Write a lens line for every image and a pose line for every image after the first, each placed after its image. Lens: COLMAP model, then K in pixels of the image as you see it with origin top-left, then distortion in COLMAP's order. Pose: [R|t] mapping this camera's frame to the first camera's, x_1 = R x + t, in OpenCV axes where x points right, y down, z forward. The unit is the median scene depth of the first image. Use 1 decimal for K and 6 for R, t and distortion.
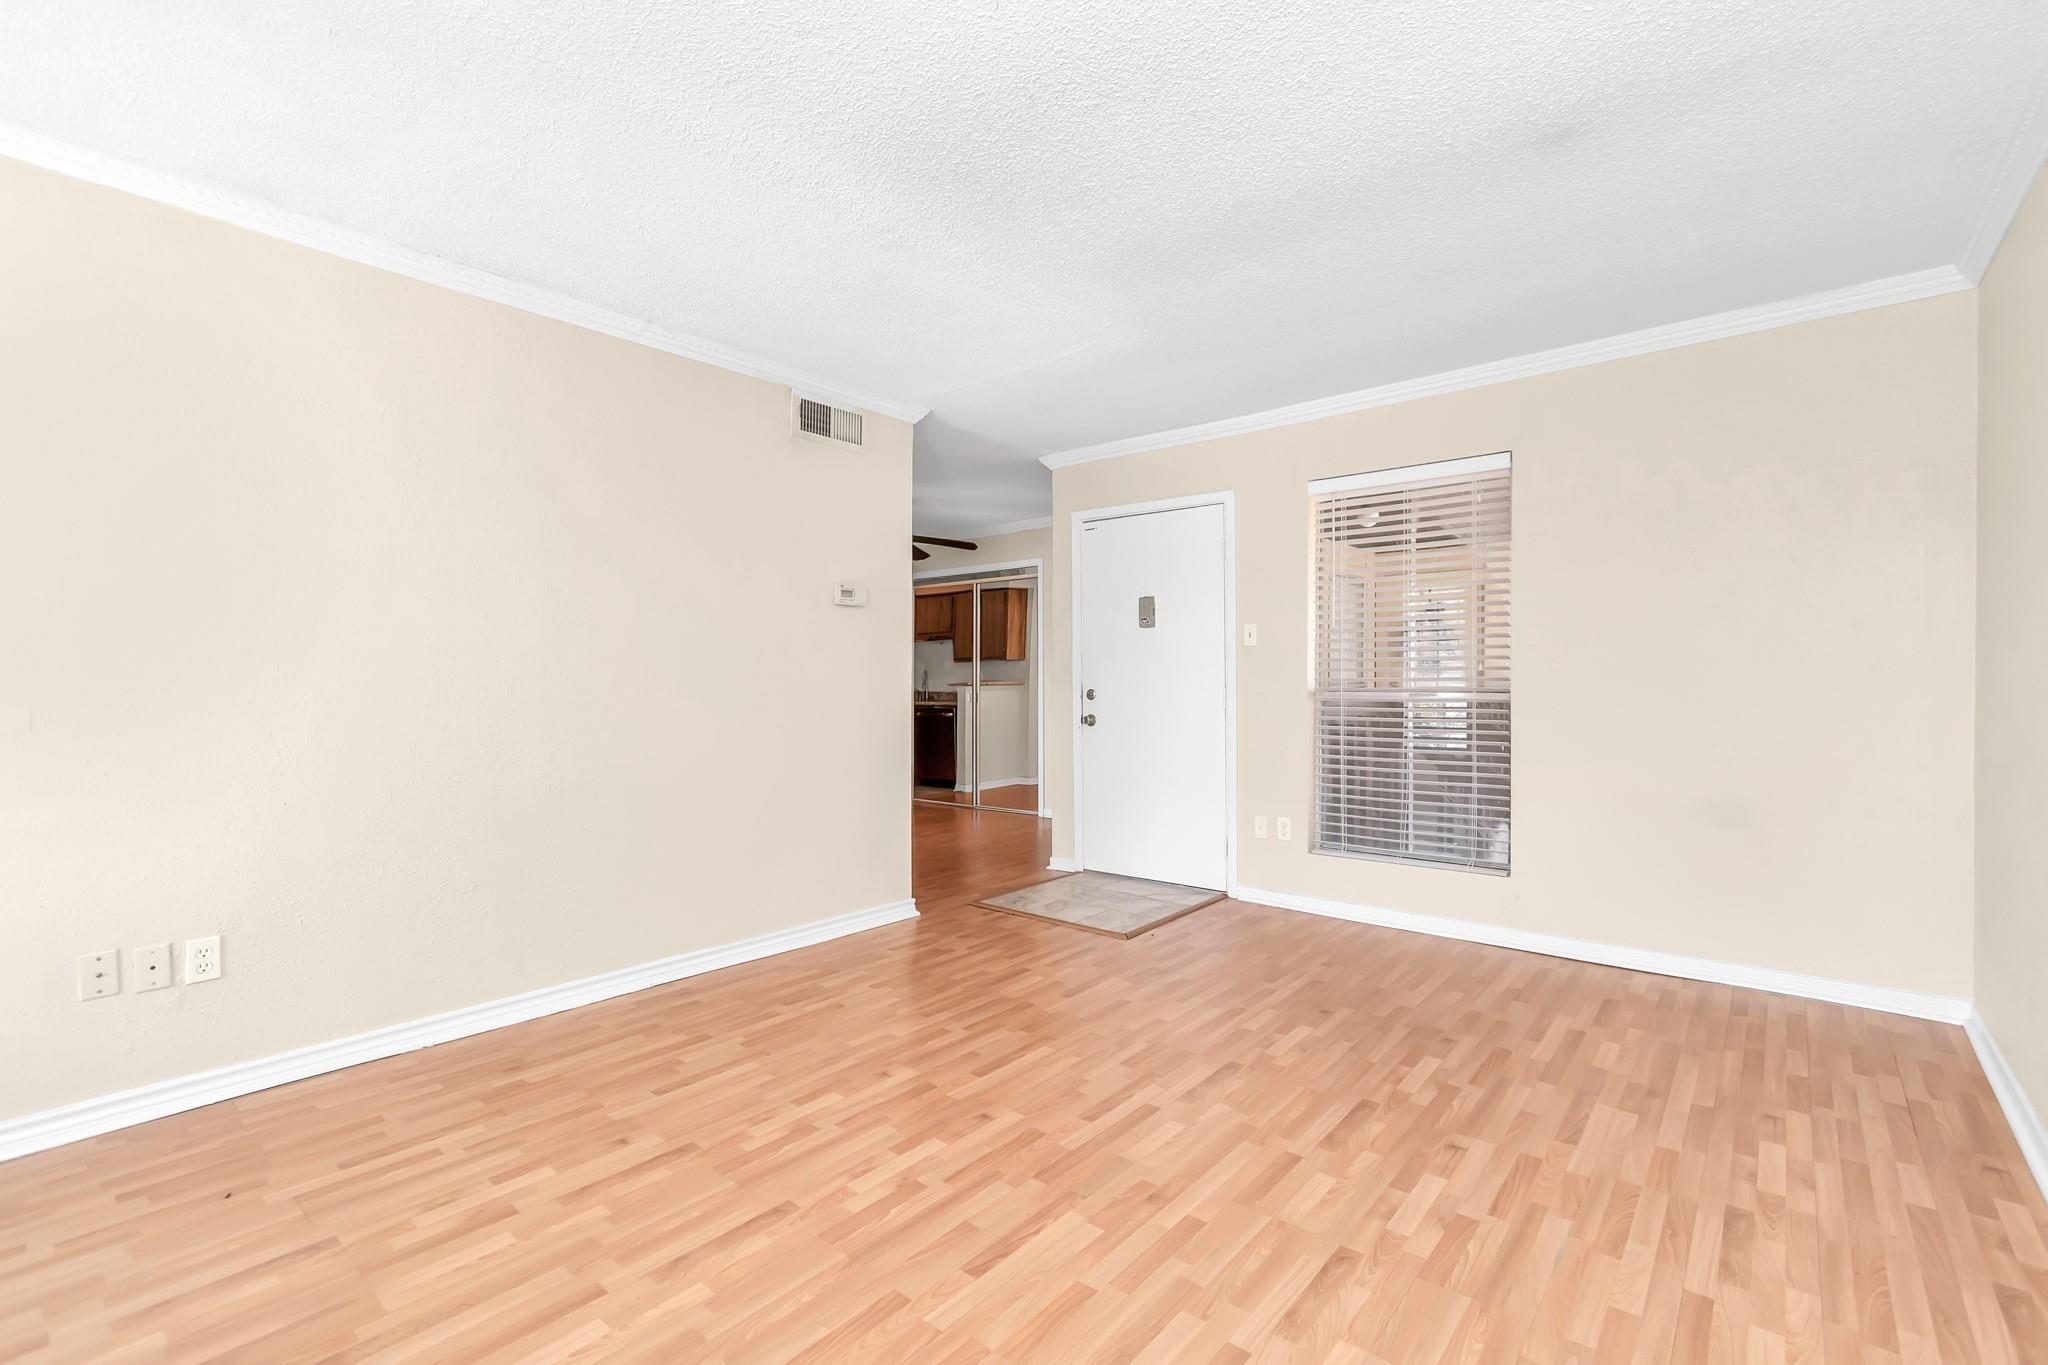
lens RADIAL K [[911.2, 0, 1026.4], [0, 911.2, 680.0], [0, 0, 1]] dist [-0.000169, -0.000155]
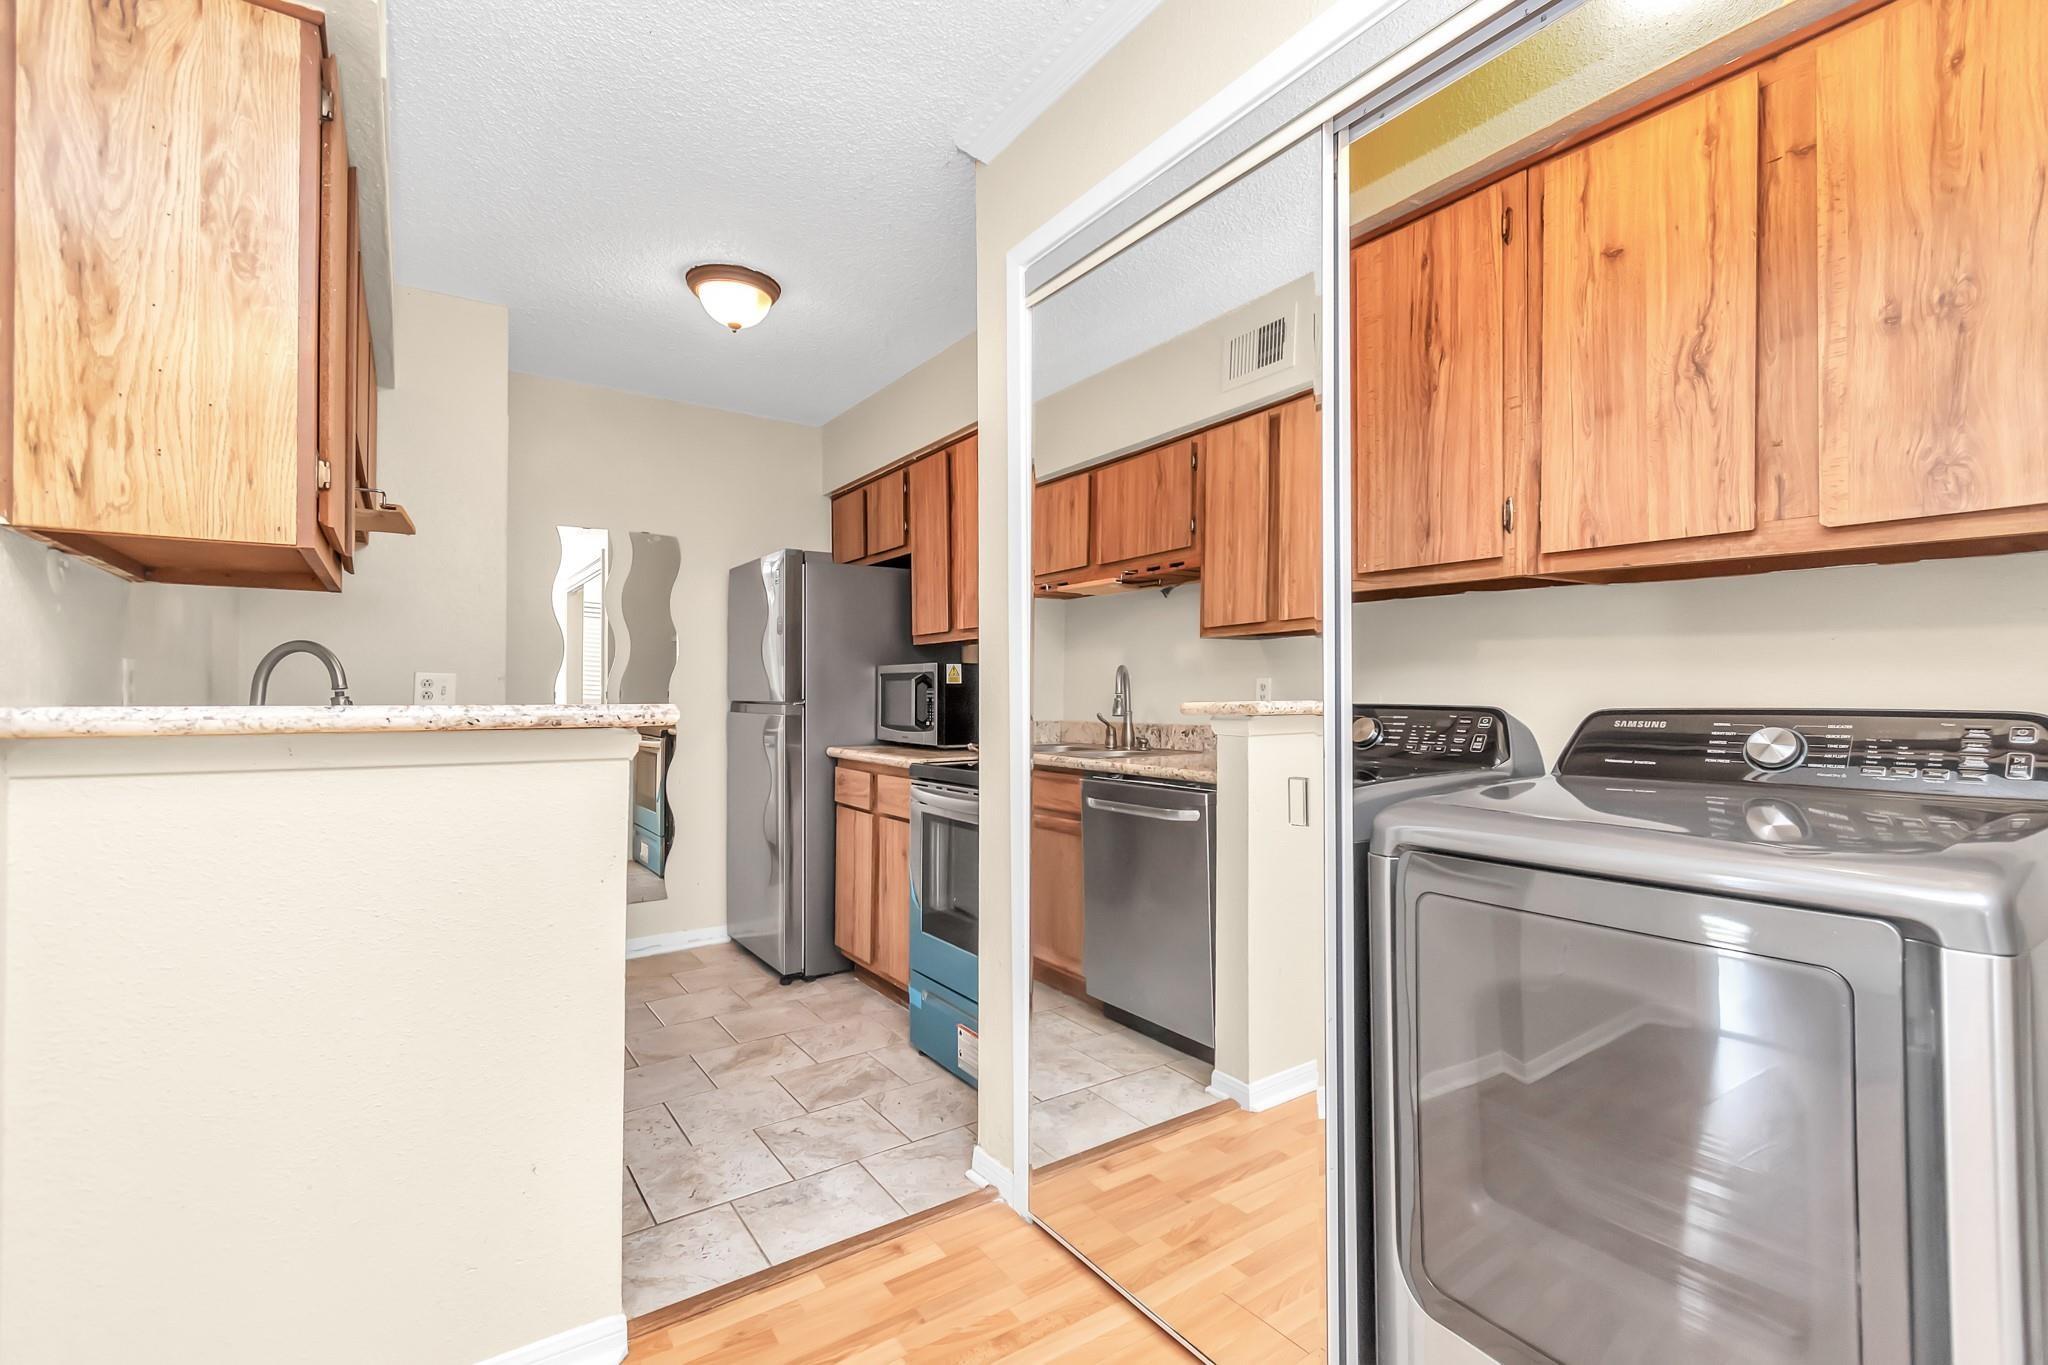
lens RADIAL K [[911.2, 0, 1023.3], [0, 911.2, 682.6], [0, 0, 1]] dist [-0.000169, -0.000155]
pose [[0.963434, -0.016276, -0.267451, -0.052511], [0.012381, 0.999791, -0.016244, 0.000931], [0.267659, 0.012338, 0.963435, 0.647370]]
